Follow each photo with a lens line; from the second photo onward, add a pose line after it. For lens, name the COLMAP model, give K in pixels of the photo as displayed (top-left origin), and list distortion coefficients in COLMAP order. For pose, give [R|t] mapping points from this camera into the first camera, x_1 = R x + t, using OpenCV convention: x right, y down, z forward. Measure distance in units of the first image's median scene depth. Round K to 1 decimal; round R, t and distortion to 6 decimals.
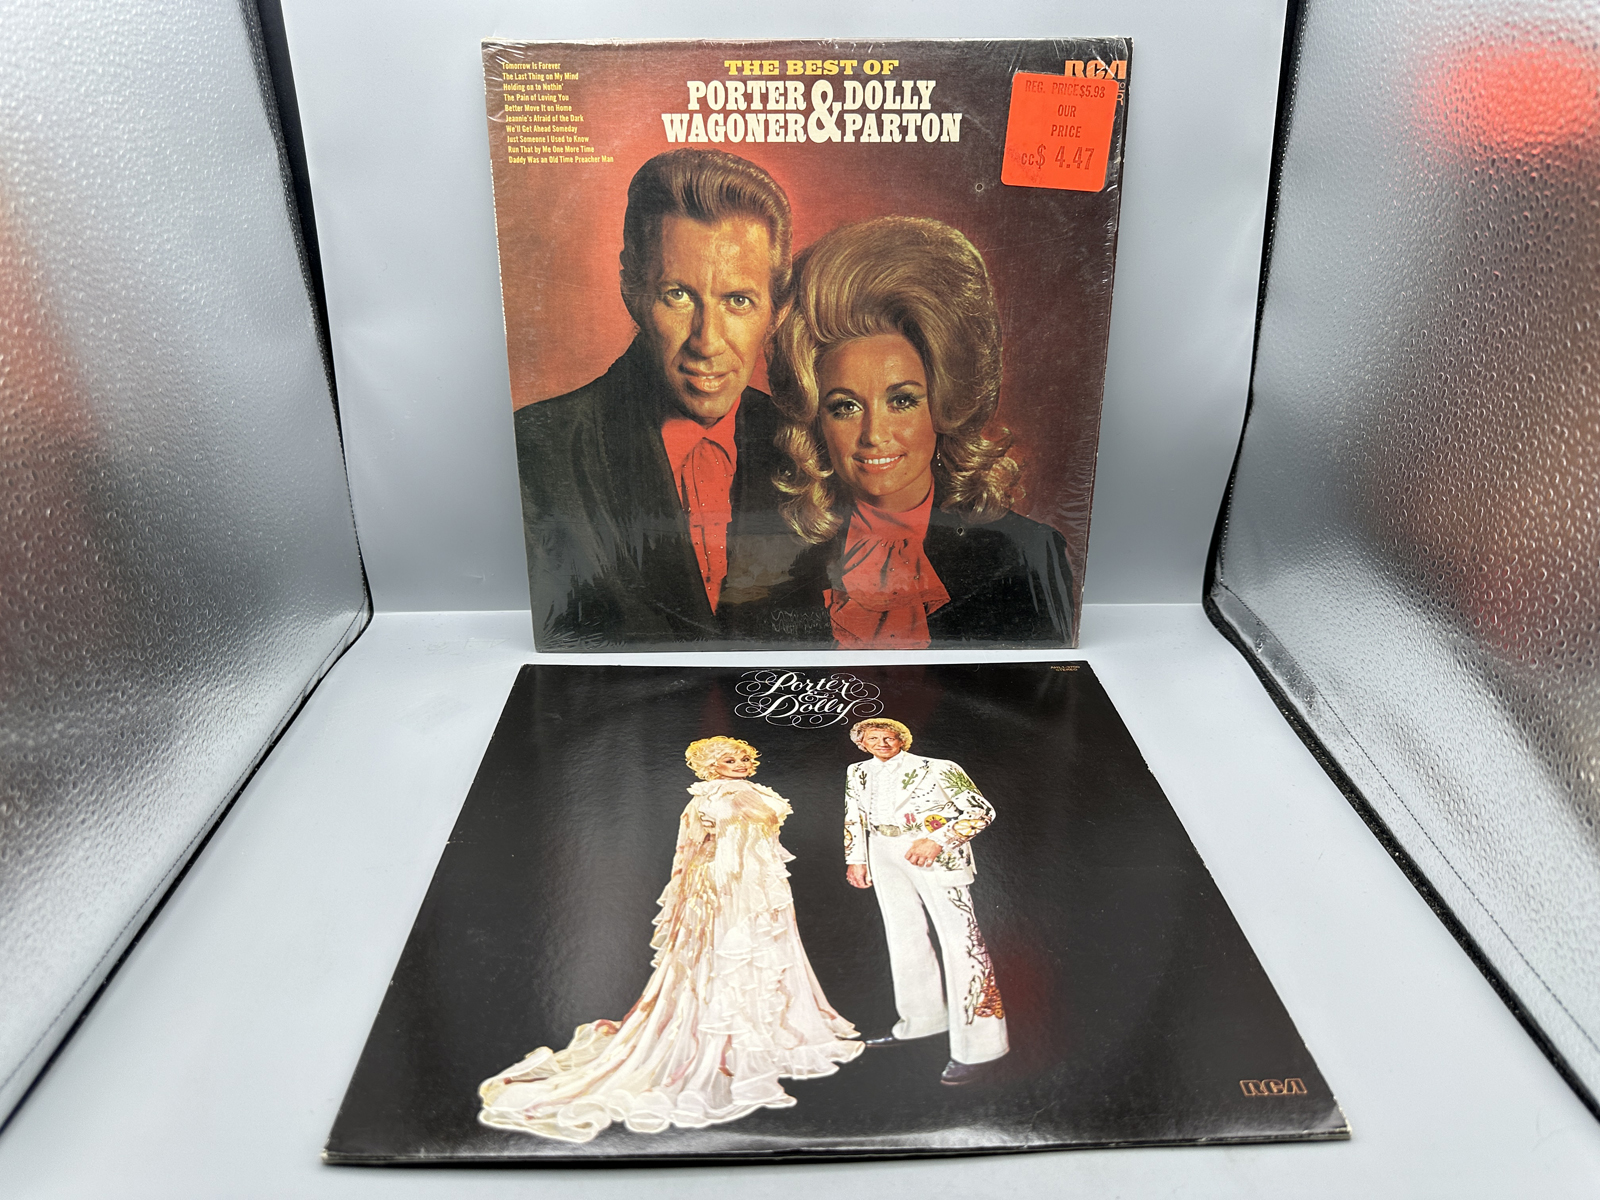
lens RADIAL K [[1146.1, 0, 799.4], [0, 1146.1, 604.7], [0, 0, 1]] dist [-0.016274, -0.001536]
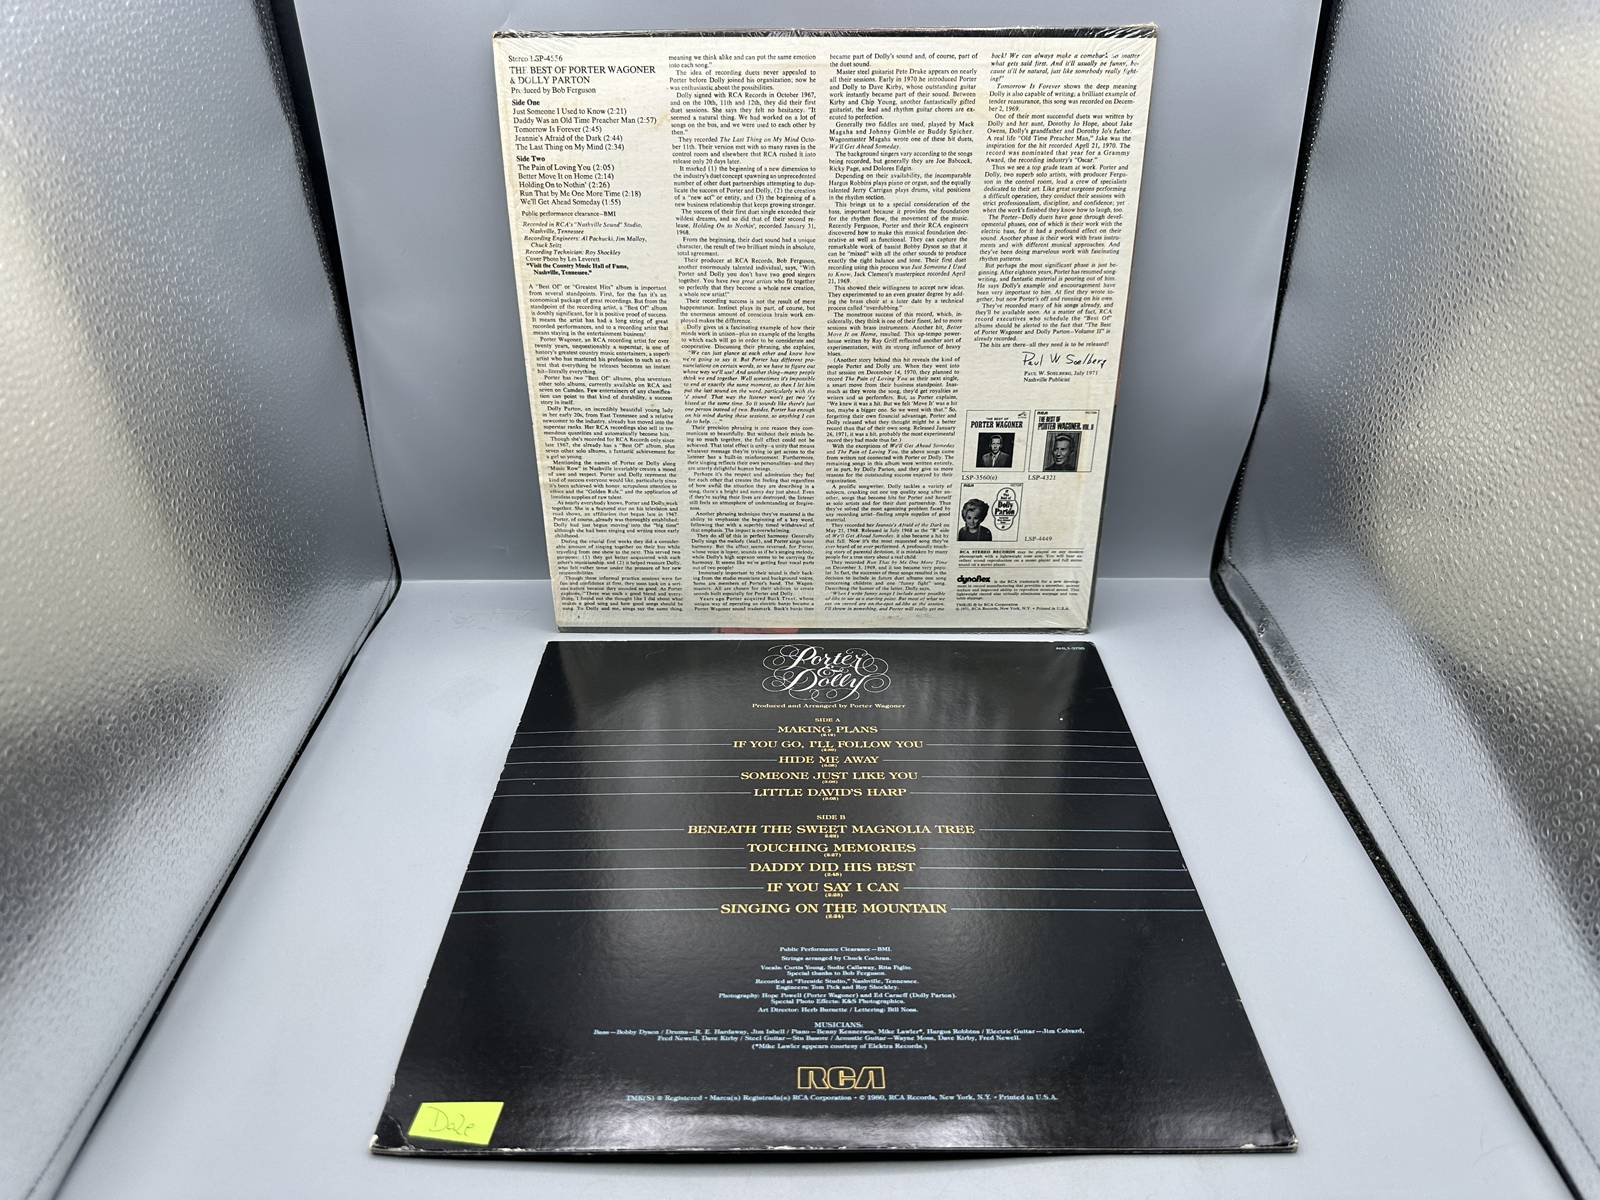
lens RADIAL K [[1146.1, 0, 806.3], [0, 1146.1, 607.6], [0, 0, 1]] dist [-0.016274, -0.001536]
pose [[0.999941, 0.008725, -0.006432, -0.001978], [-0.007944, 0.993592, 0.112745, -0.117646], [0.007374, -0.112687, 0.993603, -0.029082]]
